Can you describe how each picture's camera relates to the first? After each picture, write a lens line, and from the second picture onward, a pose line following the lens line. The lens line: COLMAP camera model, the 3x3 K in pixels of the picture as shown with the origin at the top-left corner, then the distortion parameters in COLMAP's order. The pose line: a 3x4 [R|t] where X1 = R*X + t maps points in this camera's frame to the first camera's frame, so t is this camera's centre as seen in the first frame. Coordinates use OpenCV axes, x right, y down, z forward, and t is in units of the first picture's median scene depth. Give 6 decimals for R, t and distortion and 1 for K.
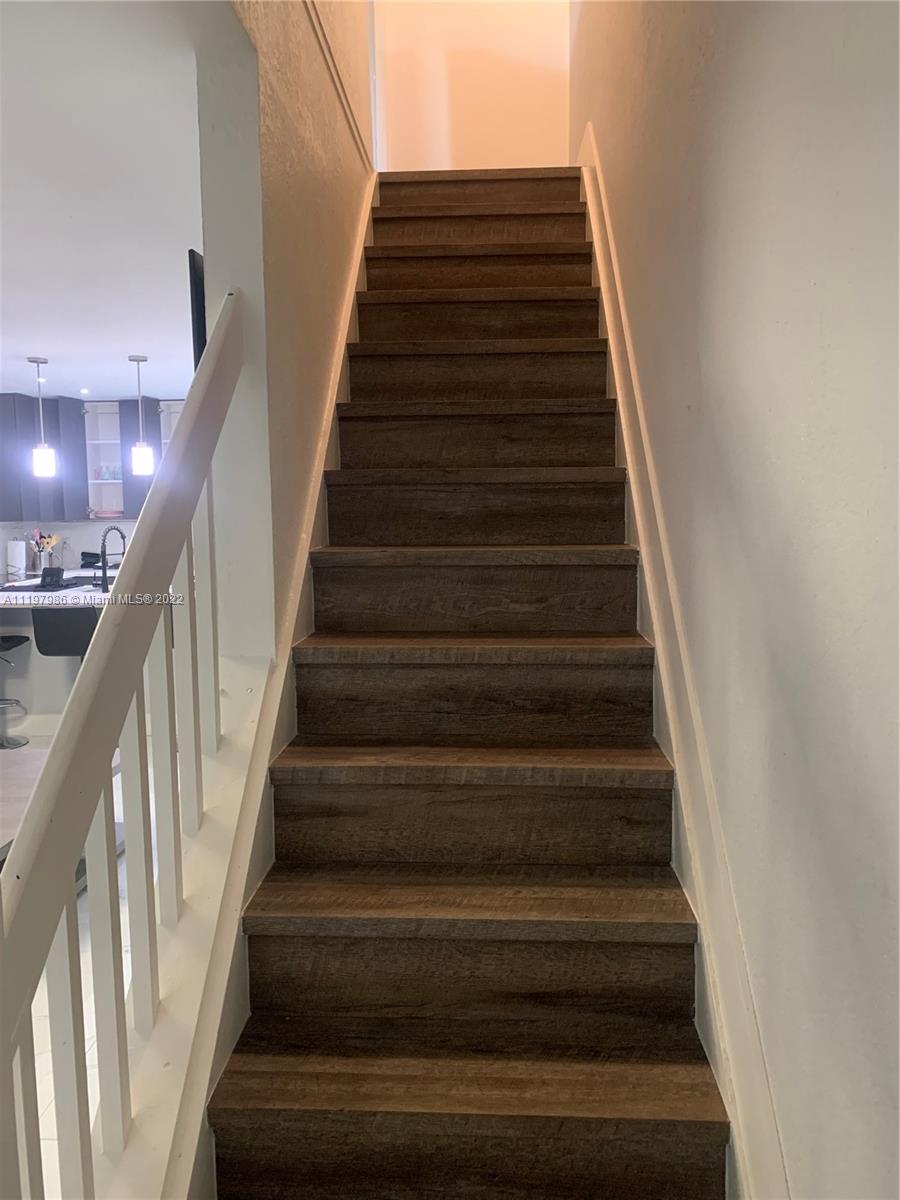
lens RADIAL K [[908.7, 0, 449.8], [0, 908.7, 599.5], [0, 0, 1]] dist [0.055013, -0.044393]
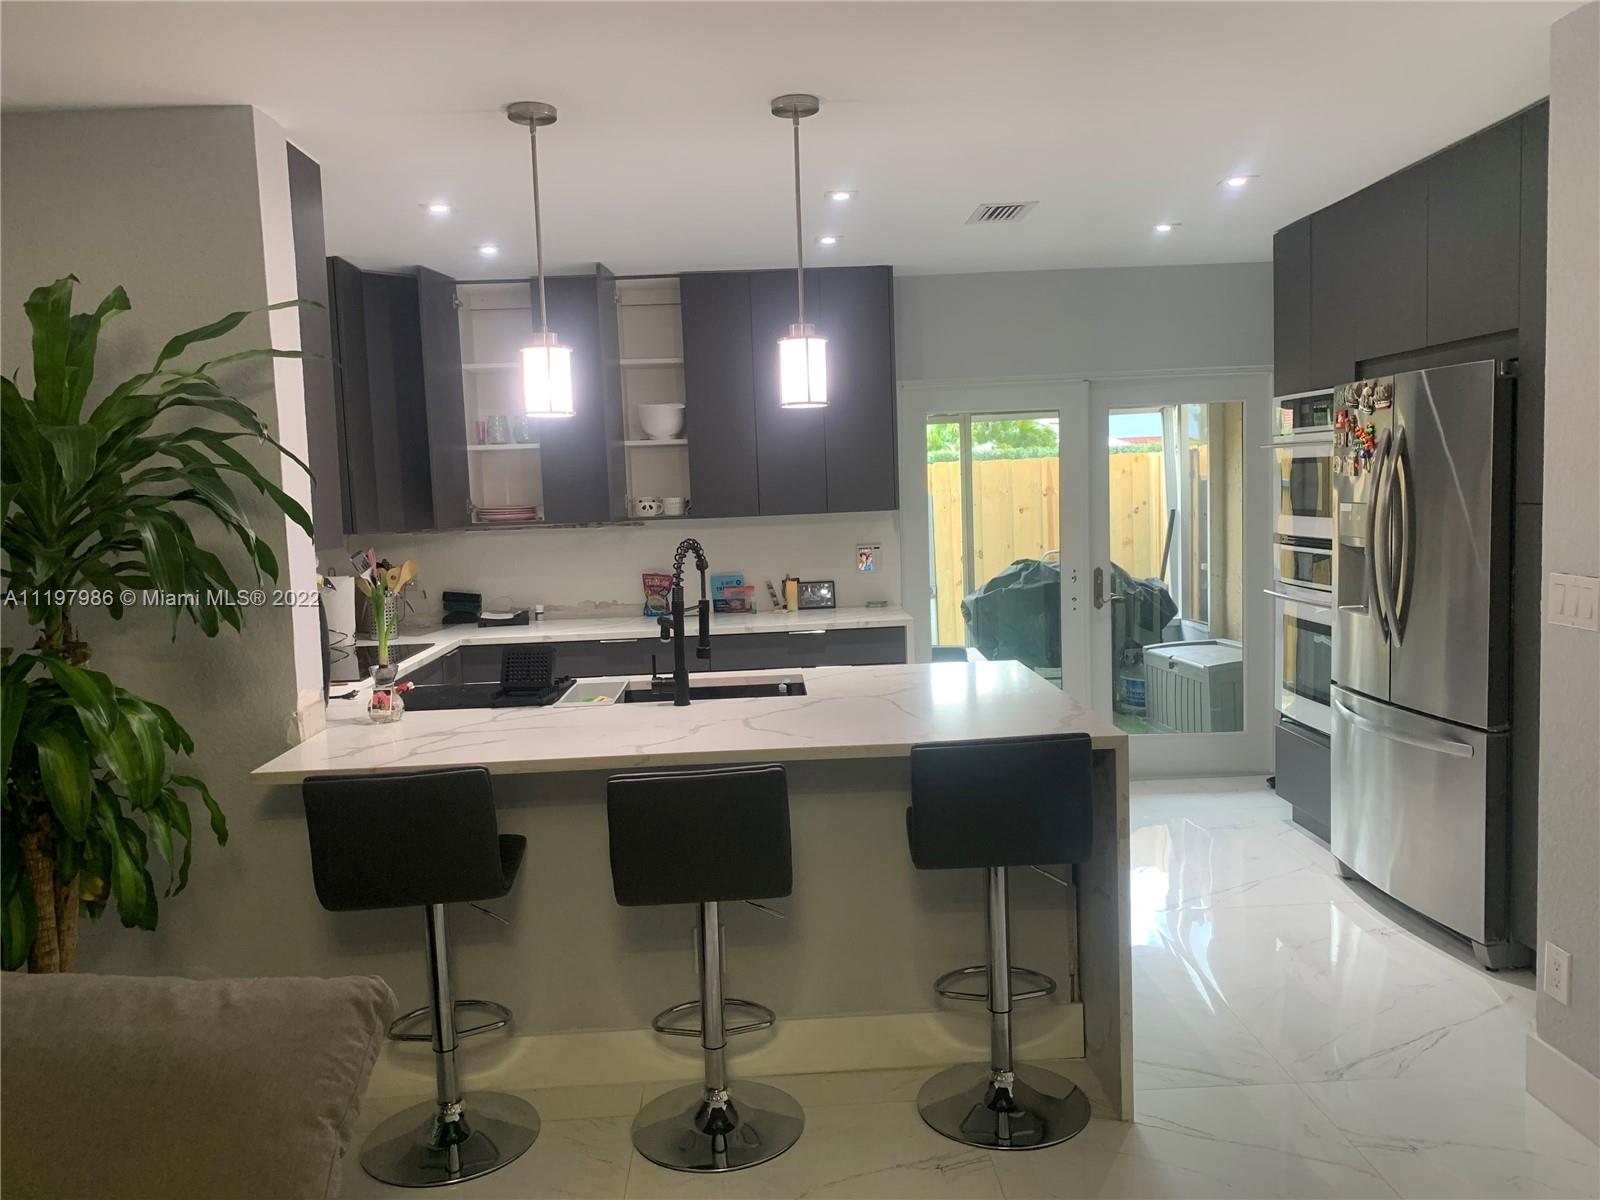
lens RADIAL K [[1211.6, 0, 806.2], [0, 1211.6, 598.5], [0, 0, 1]] dist [0.055013, -0.044393]
pose [[0.995413, -0.023176, 0.092826, -0.285657], [0.024446, 0.999622, -0.012563, -0.037521], [-0.092500, 0.014774, 0.995603, 0.353574]]
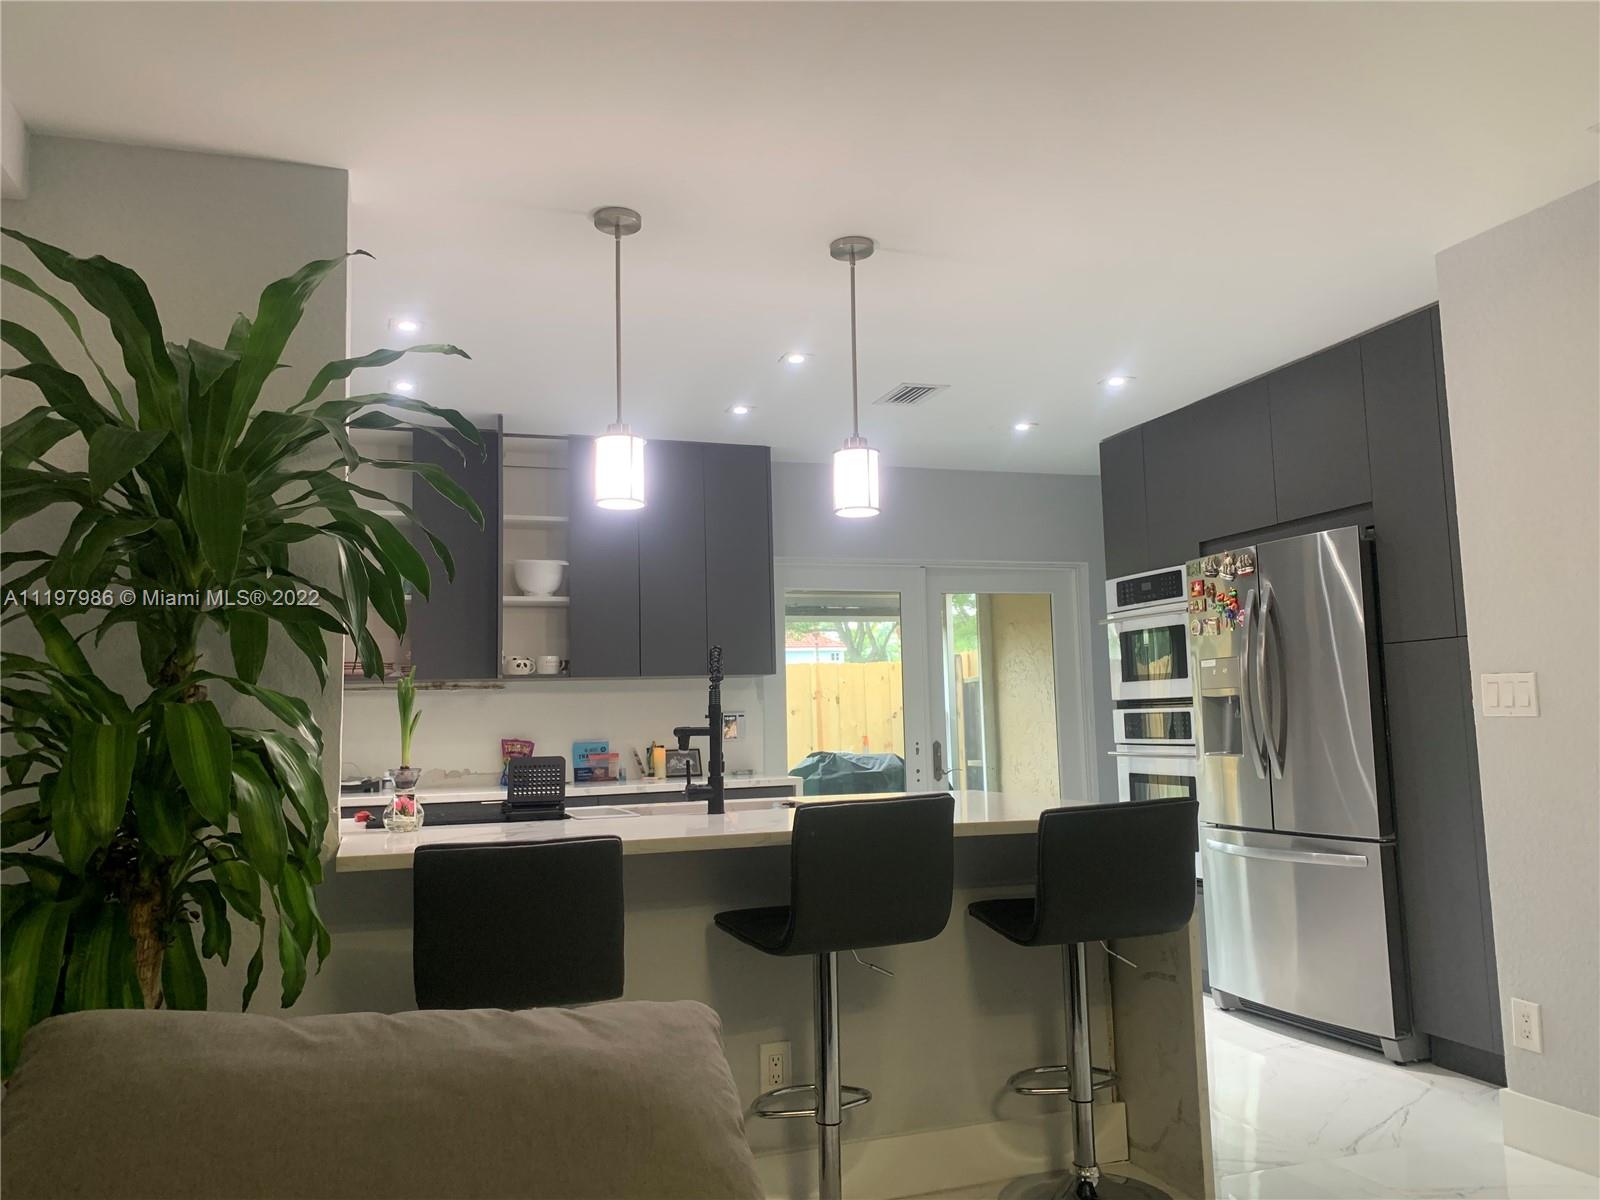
lens RADIAL K [[1211.6, 0, 805.2], [0, 1211.6, 600.9], [0, 0, 1]] dist [0.055013, -0.044393]
pose [[0.925266, 0.038615, 0.377348, -0.418708], [0.042914, 0.977762, -0.205282, 0.008012], [-0.376884, 0.206133, 0.903032, 0.383288]]
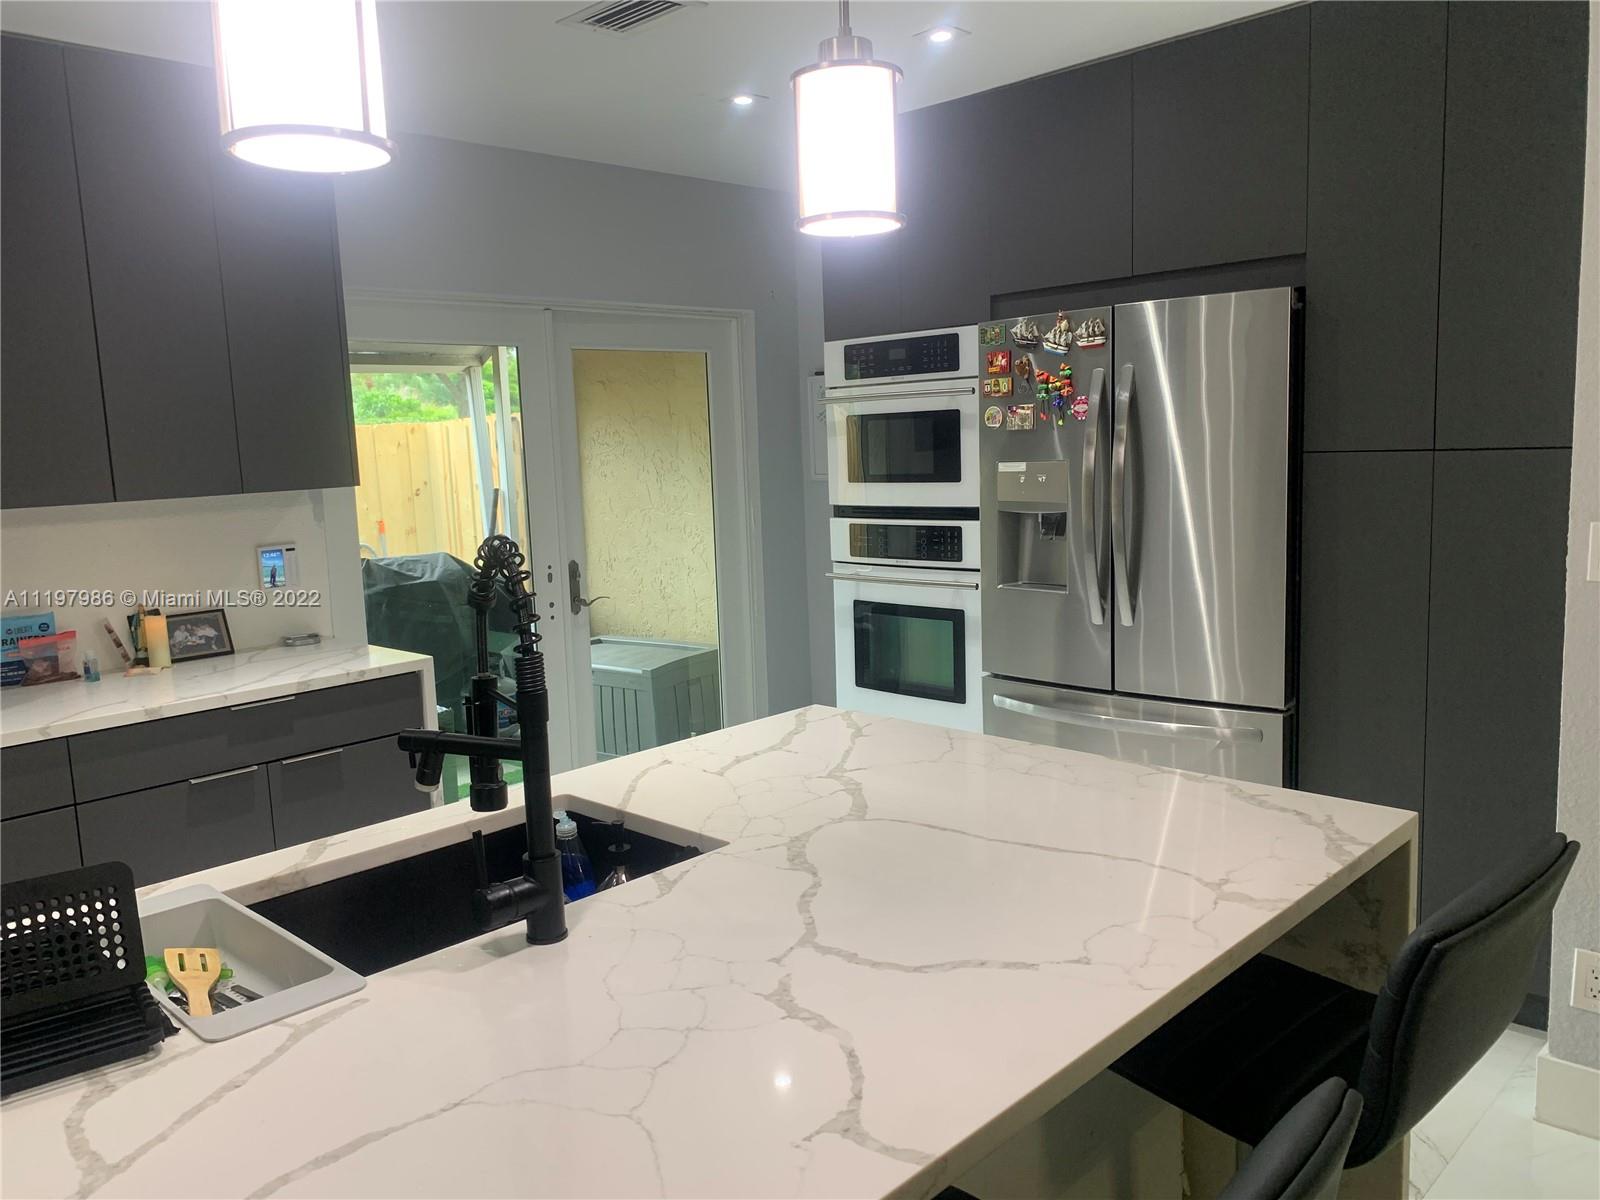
lens RADIAL K [[1211.6, 0, 790.2], [0, 1211.6, 597.9], [0, 0, 1]] dist [0.055013, -0.044393]
pose [[0.662928, -0.103956, 0.741431, -0.393373], [0.104474, 0.993469, 0.045881, -0.059720], [-0.741358, 0.047044, 0.669459, 0.629230]]
